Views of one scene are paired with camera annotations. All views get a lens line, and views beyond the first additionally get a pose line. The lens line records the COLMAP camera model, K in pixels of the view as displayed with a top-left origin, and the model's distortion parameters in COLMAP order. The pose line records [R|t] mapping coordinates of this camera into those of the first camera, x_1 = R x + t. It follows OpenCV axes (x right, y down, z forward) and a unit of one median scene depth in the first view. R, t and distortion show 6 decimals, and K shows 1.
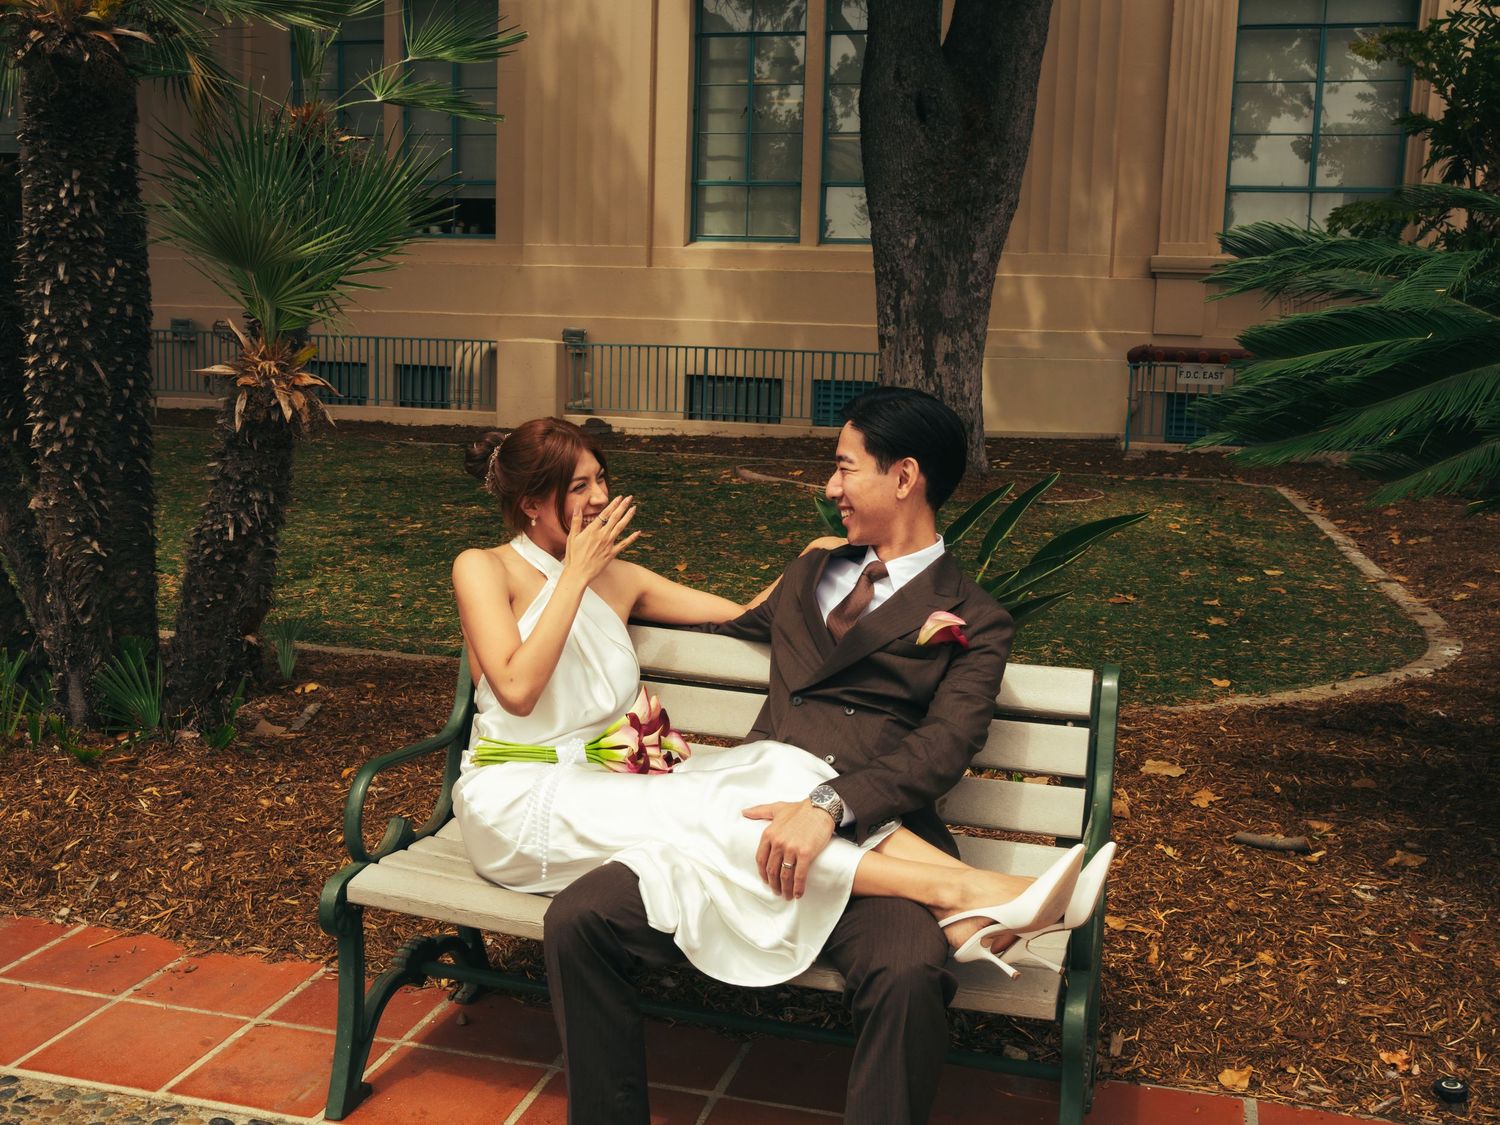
lens RADIAL K [[1572.0, 0, 739.9], [0, 1572.0, 561.9], [0, 0, 1]] dist [-0.076902, 0.160864]
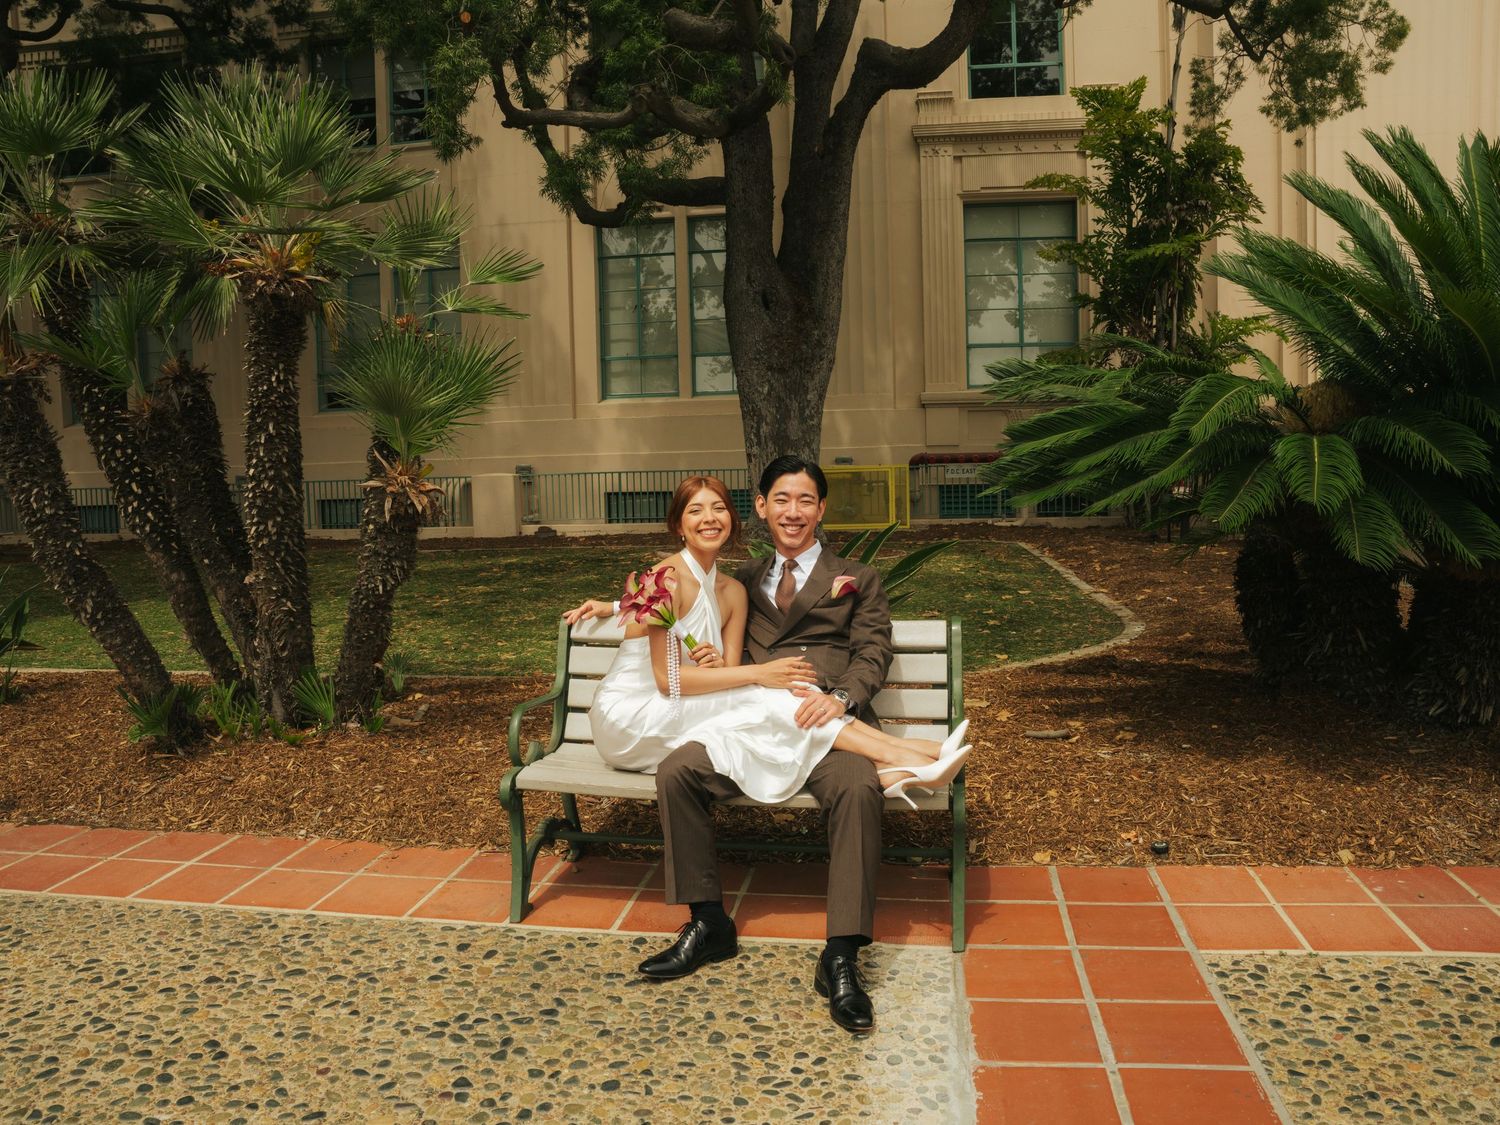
lens RADIAL K [[1140.3, 0, 750.7], [0, 1140.3, 567.3], [0, 0, 1]] dist [-0.177061, 0.120404]
pose [[0.992526, -0.064186, 0.103789, -0.075895], [0.069602, 0.996350, -0.049423, 0.040827], [-0.100238, 0.056278, 0.993371, -0.141808]]
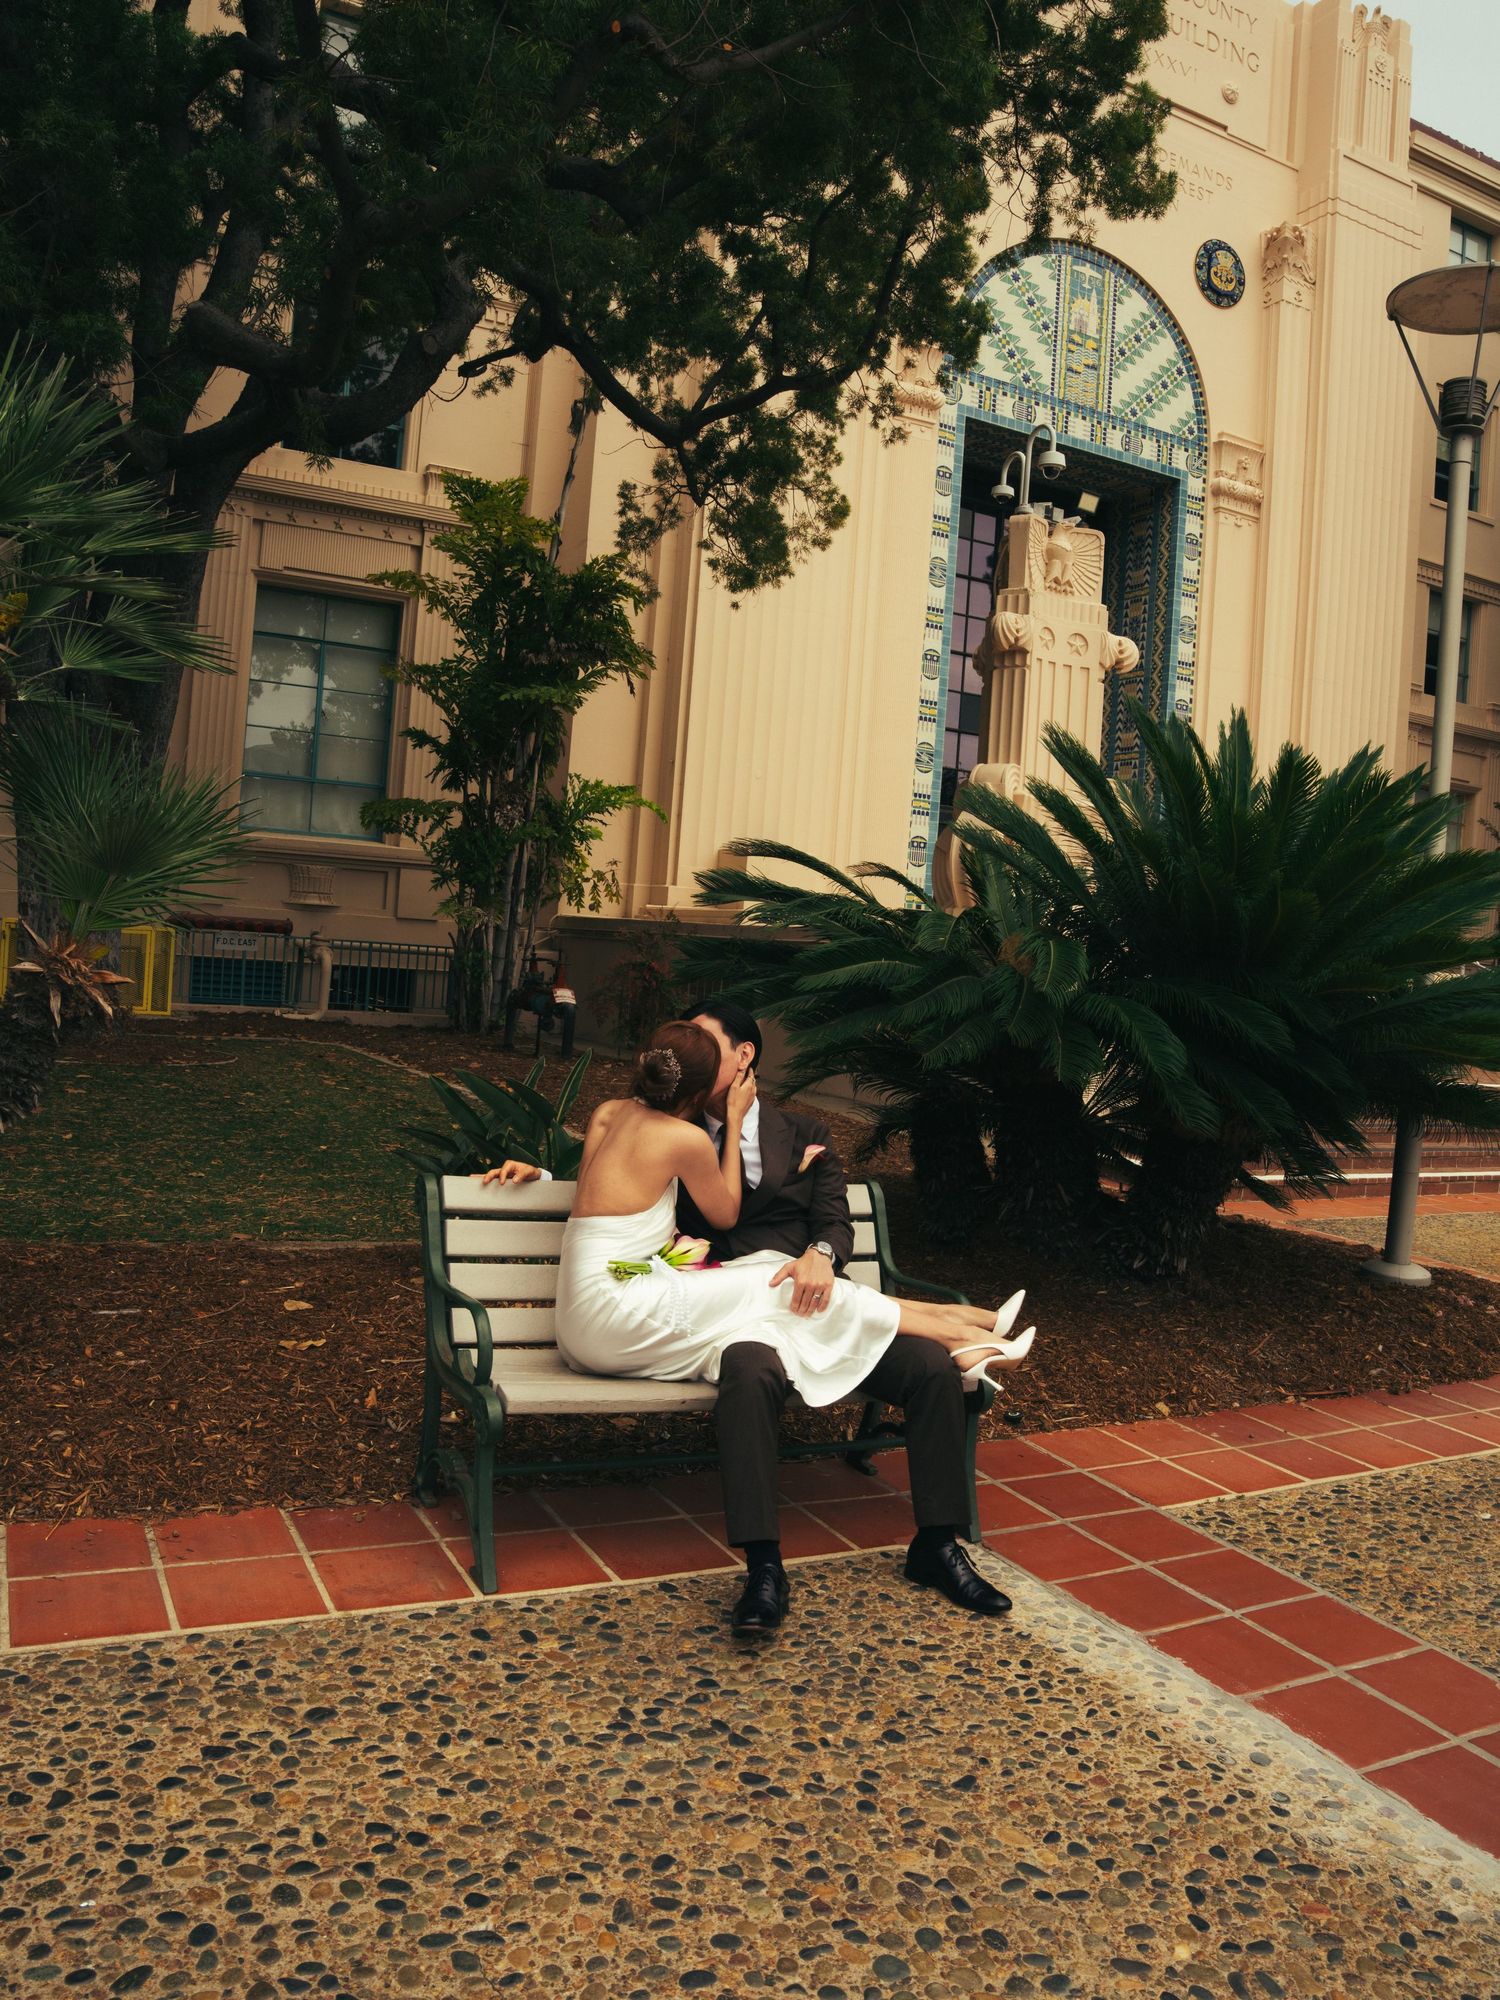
lens RADIAL K [[1520.4, 0, 748.3], [0, 1520.4, 990.6], [0, 0, 1]] dist [-0.177061, 0.120404]
pose [[0.743361, 0.005295, 0.668869, -0.602808], [0.047234, 0.997057, -0.060388, -0.025941], [-0.667220, 0.076483, 0.740923, -0.026181]]
